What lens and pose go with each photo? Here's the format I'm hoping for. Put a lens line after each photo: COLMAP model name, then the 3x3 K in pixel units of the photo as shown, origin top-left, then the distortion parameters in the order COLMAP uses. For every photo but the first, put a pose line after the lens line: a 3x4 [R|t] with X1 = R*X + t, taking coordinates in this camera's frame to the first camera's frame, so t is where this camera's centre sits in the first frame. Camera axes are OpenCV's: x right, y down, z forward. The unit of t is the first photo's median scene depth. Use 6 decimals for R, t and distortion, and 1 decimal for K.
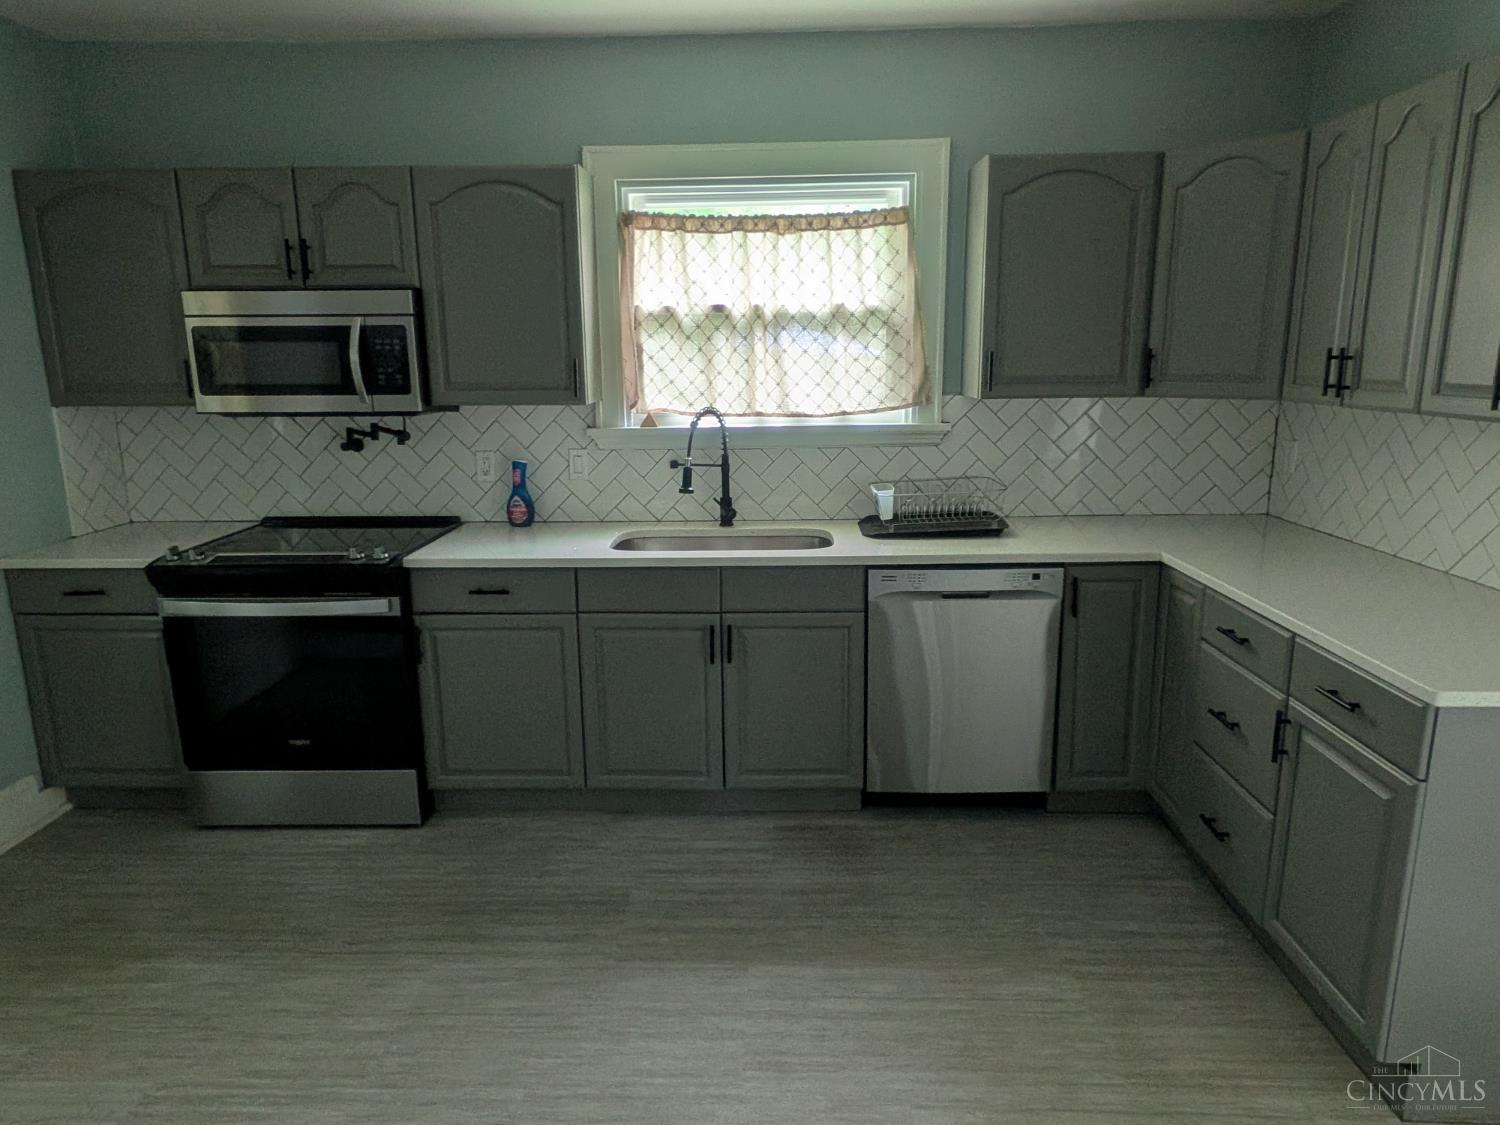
lens RADIAL K [[931.2, 0, 746.9], [0, 931.2, 557.1], [0, 0, 1]] dist [-0.005399, -0.003025]
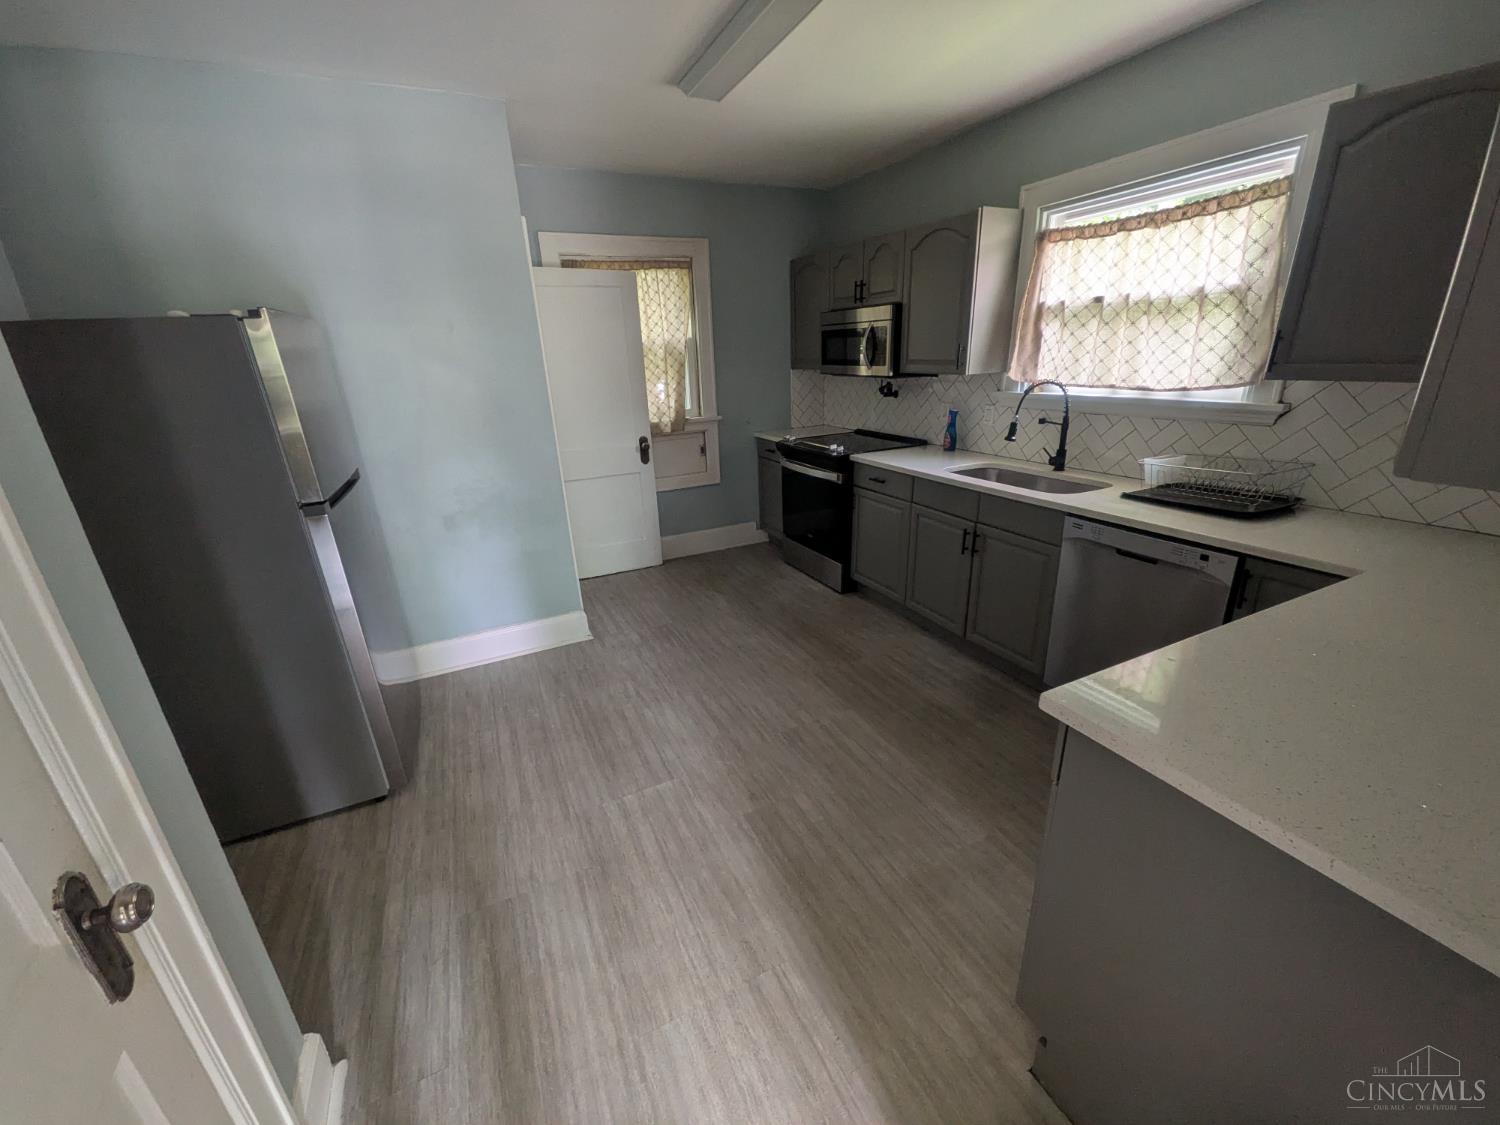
lens RADIAL K [[594.1, 0, 751.2], [0, 594.1, 561.1], [0, 0, 1]] dist [0.006055, -0.000277]
pose [[0.461280, 0.291216, -0.838101, 0.550386], [-0.160501, 0.956405, 0.243986, -0.048967], [0.872617, 0.021970, 0.487911, 0.201883]]
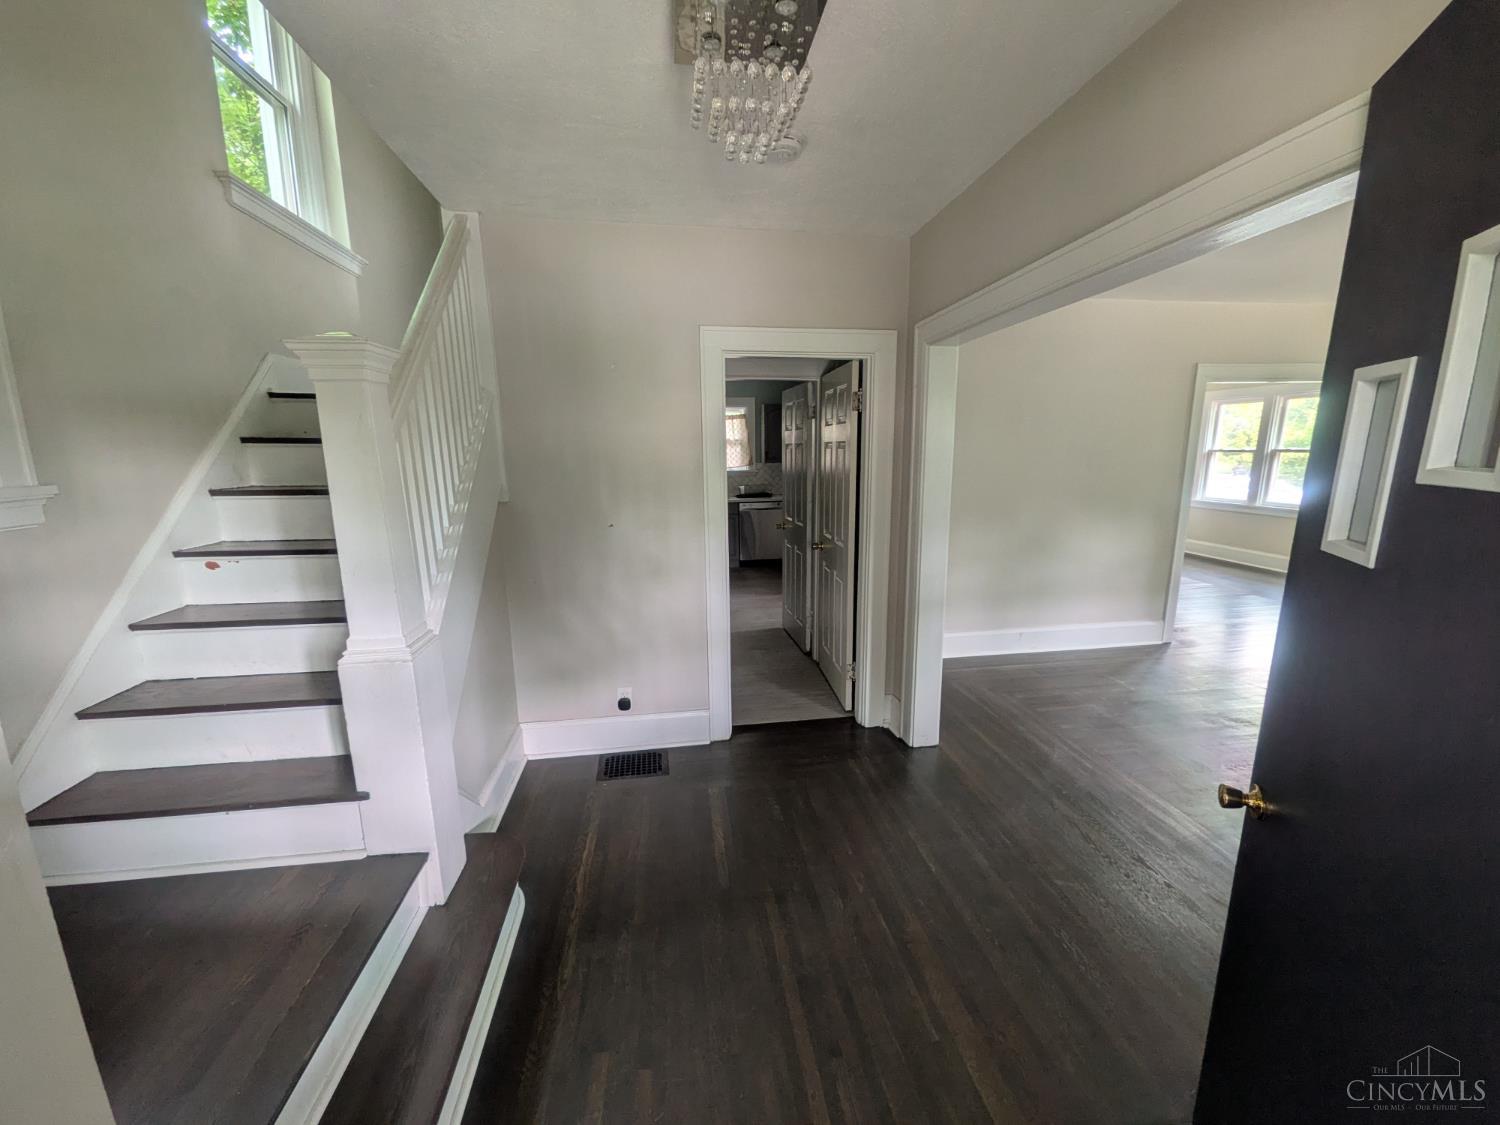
lens RADIAL K [[594.1, 0, 752.9], [0, 594.1, 561.8], [0, 0, 1]] dist [0.006055, -0.000277]
pose [[0.982649, -0.035736, 0.182002, -0.265042], [0.038764, 0.999162, -0.013106, 0.270453], [-0.181381, 0.019934, 0.983211, -1.414853]]
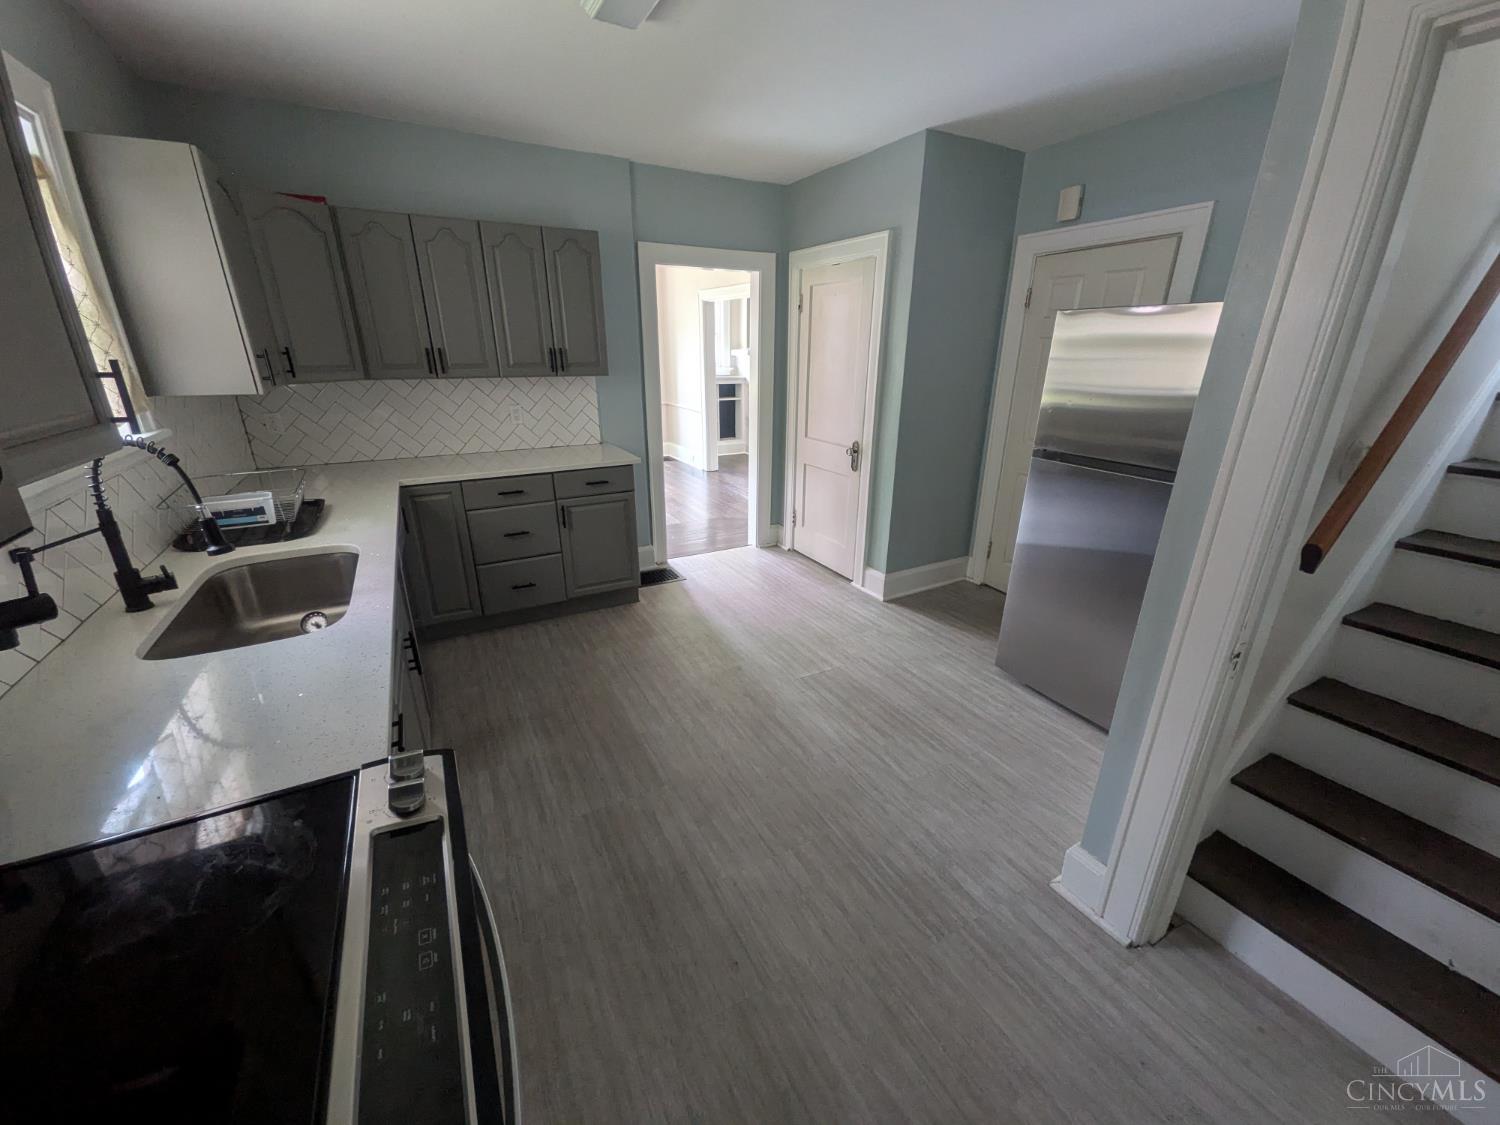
lens RADIAL K [[594.1, 0, 751.2], [0, 594.1, 561.7], [0, 0, 1]] dist [0.006055, -0.000277]
pose [[-0.506802, -0.295029, 0.810006, -0.619221], [0.183522, 0.881150, 0.435768, -0.181151], [-0.842301, 0.369502, -0.392424, 0.808258]]
